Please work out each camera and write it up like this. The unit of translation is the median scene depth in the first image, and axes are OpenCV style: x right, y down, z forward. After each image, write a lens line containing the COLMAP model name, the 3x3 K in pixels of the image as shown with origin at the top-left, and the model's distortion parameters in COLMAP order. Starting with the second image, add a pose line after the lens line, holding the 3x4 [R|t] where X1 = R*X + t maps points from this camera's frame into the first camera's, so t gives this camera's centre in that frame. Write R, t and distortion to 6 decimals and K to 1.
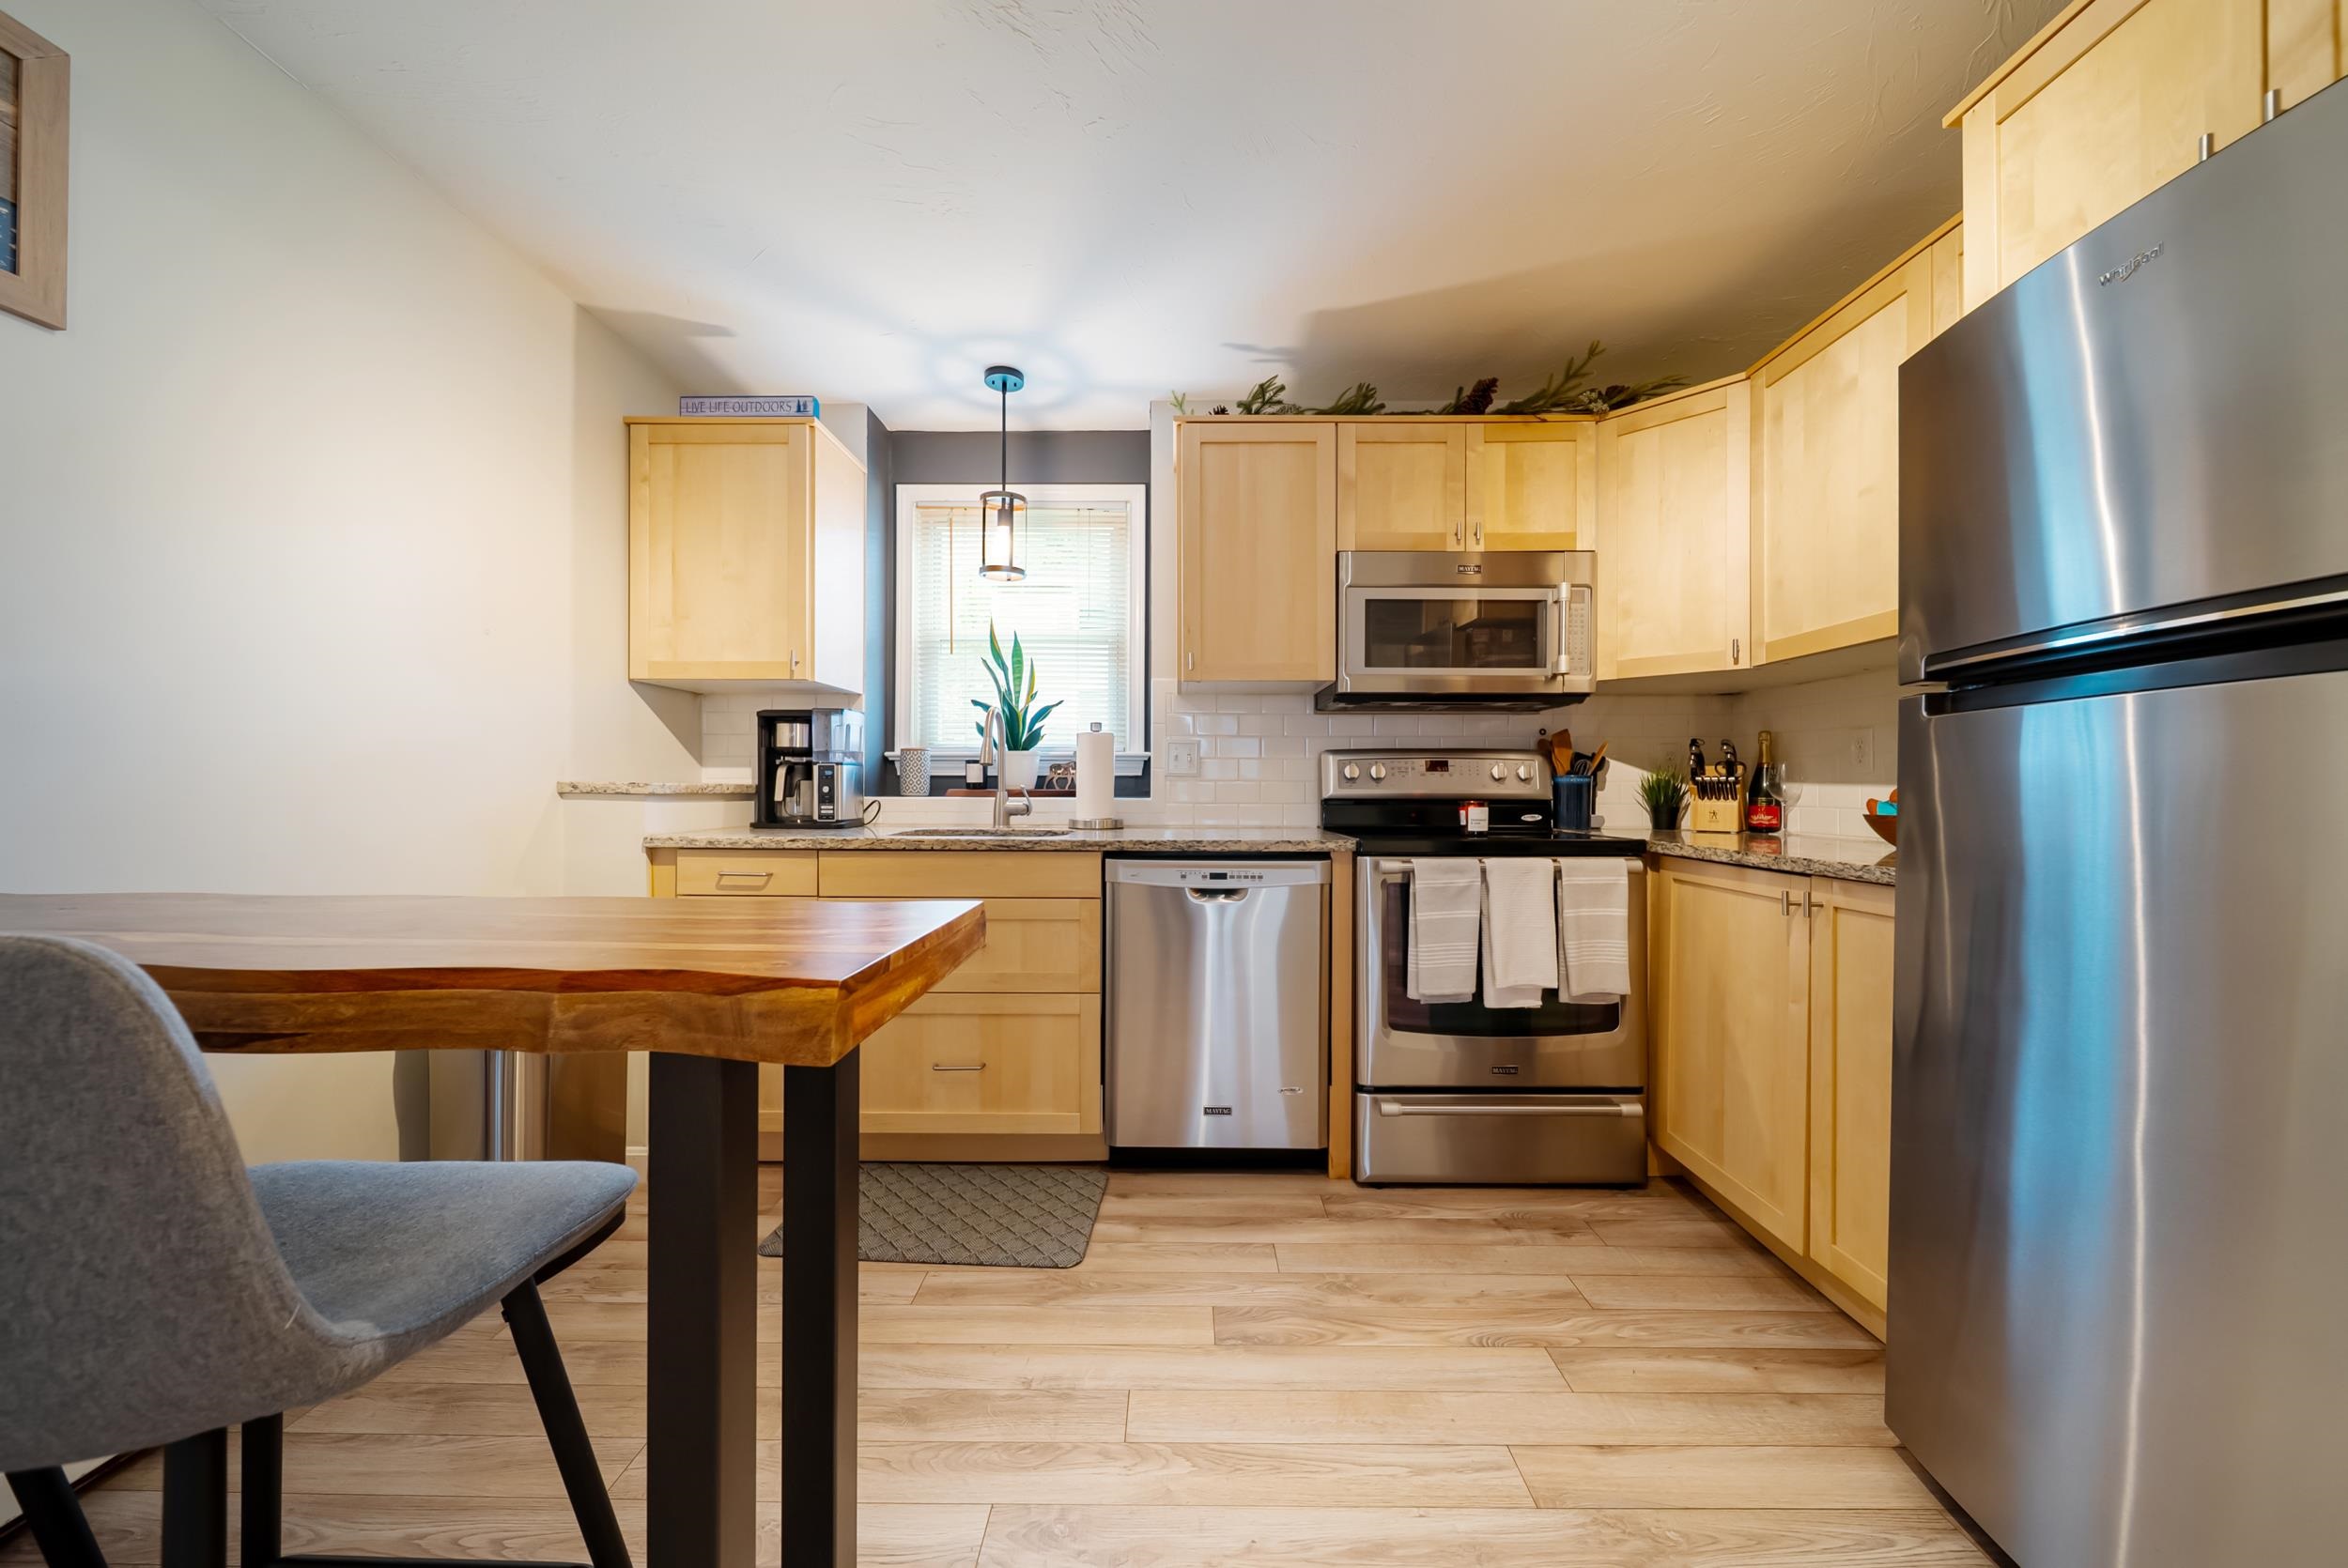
lens RADIAL K [[830.3, 0, 1174.3], [0, 830.3, 787.3], [0, 0, 1]] dist [0.000501, -0.000133]
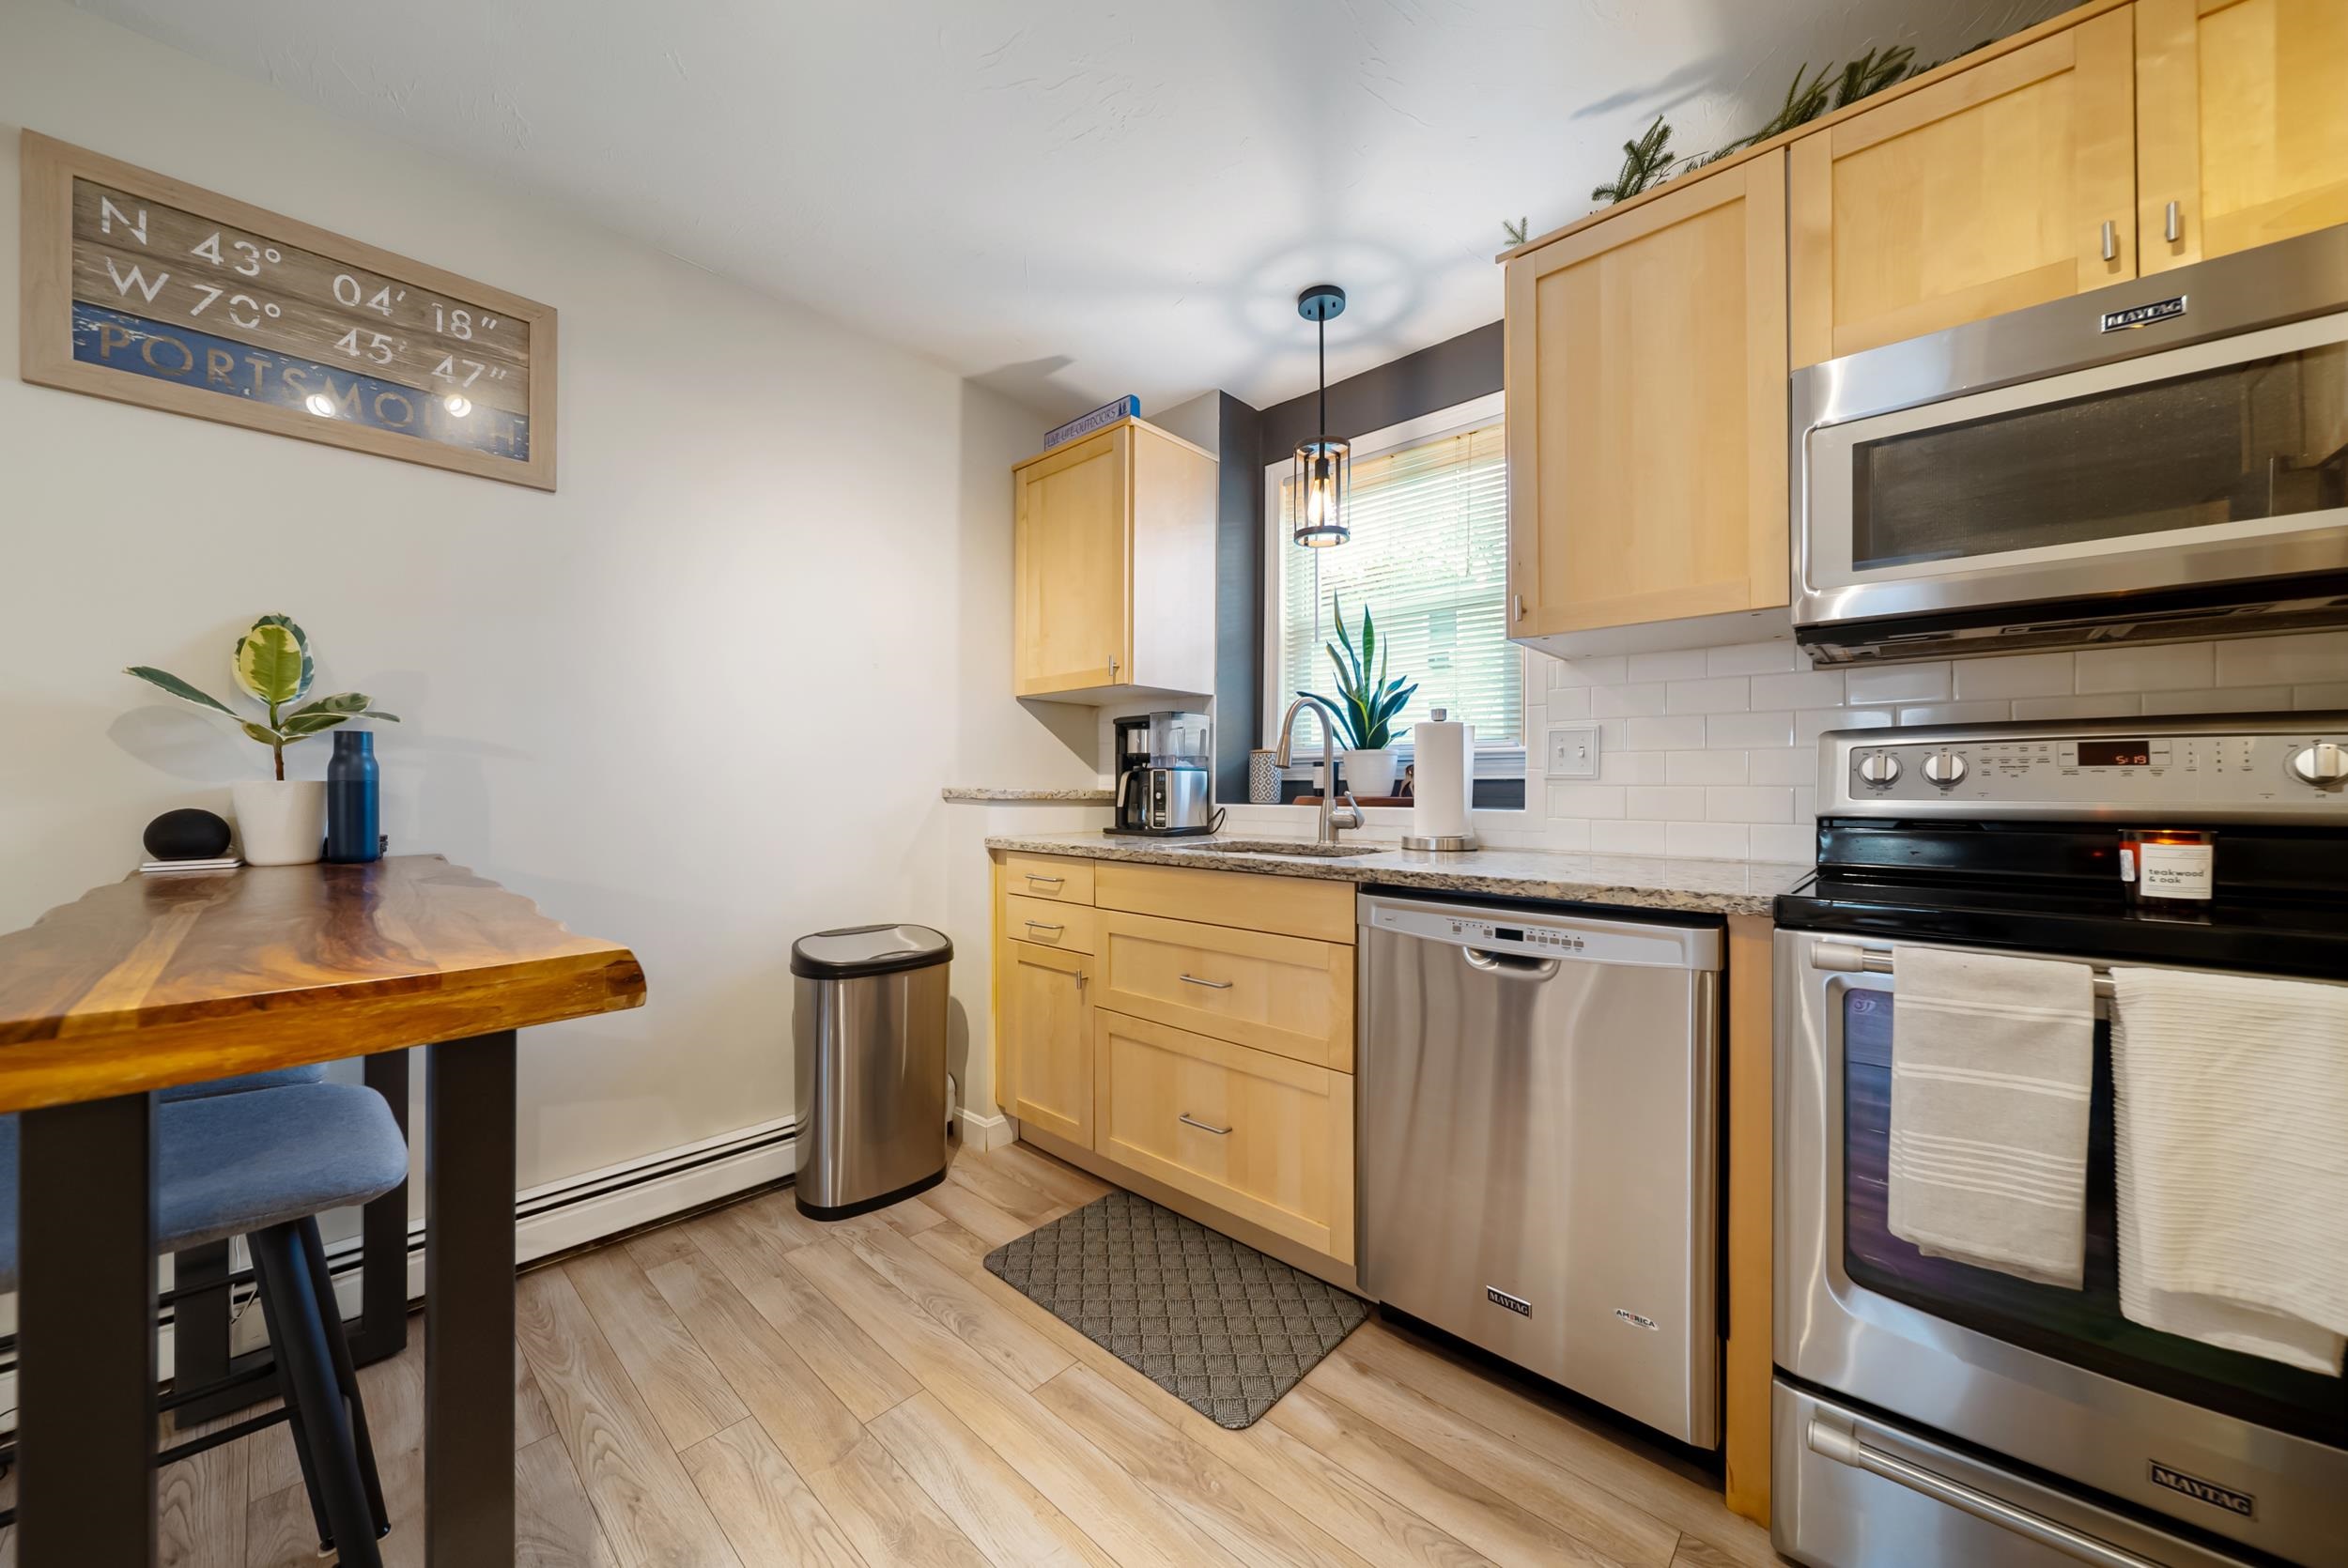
lens RADIAL K [[828.8, 0, 1174.0], [0, 828.8, 784.0], [0, 0, 1]] dist [-0.000981, -0.000360]
pose [[0.745506, -0.004506, -0.666484, 0.256301], [-0.002612, 0.999950, -0.009682, -0.002010], [0.666494, 0.008959, 0.745457, 0.312225]]
